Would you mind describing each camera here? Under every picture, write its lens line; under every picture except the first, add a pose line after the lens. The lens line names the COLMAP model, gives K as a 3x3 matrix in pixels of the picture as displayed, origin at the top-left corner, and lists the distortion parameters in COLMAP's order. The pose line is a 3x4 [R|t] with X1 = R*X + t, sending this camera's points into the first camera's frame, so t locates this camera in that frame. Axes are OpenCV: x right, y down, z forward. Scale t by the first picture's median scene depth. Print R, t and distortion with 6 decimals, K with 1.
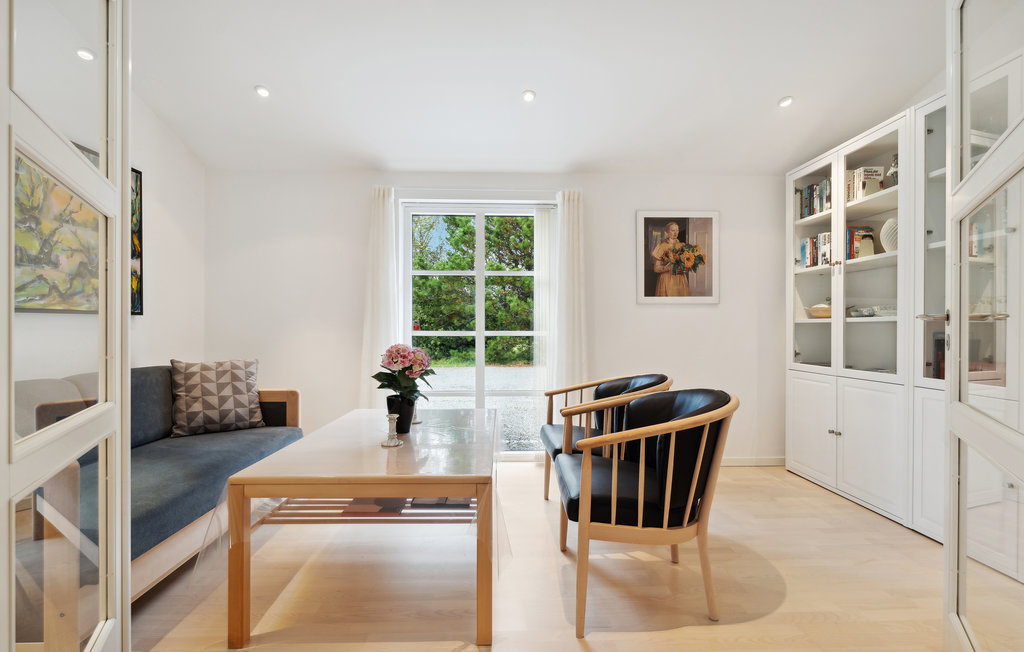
lens RADIAL K [[467.9, 0, 508.3], [0, 467.9, 326.1], [0, 0, 1]] dist [-0.003583, -0.000645]
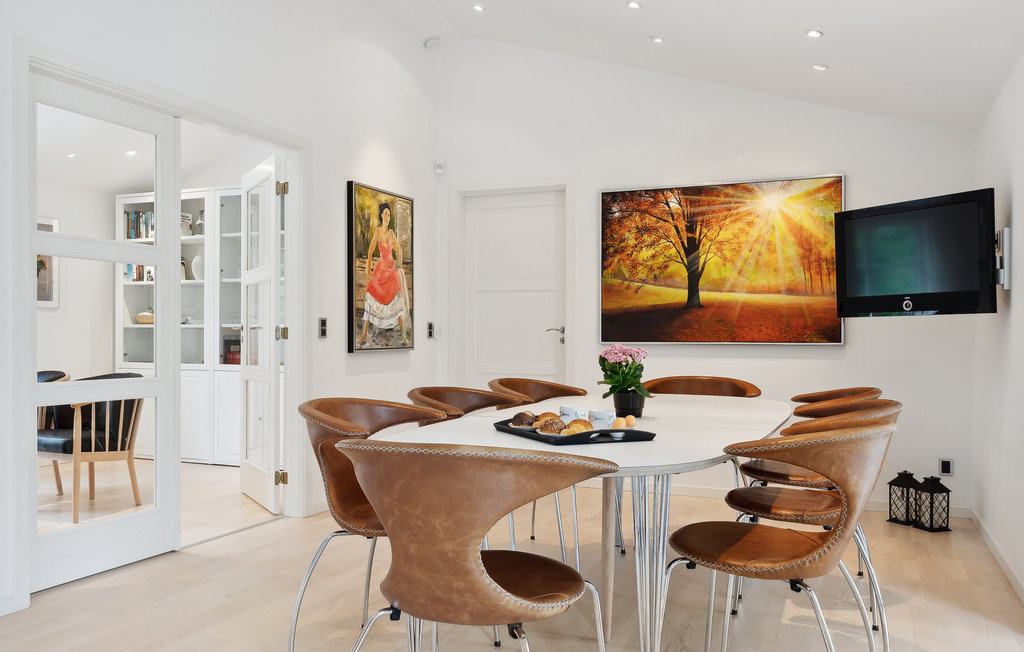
lens RADIAL K [[811.6, 0, 512.3], [0, 811.6, 328.7], [0, 0, 1]] dist [0.001297, -0.000596]
pose [[0.412330, 0.003435, 0.911028, -0.868661], [-0.006490, 0.999979, -0.000833, -0.009095], [-0.911011, -0.005569, 0.412344, -0.747345]]
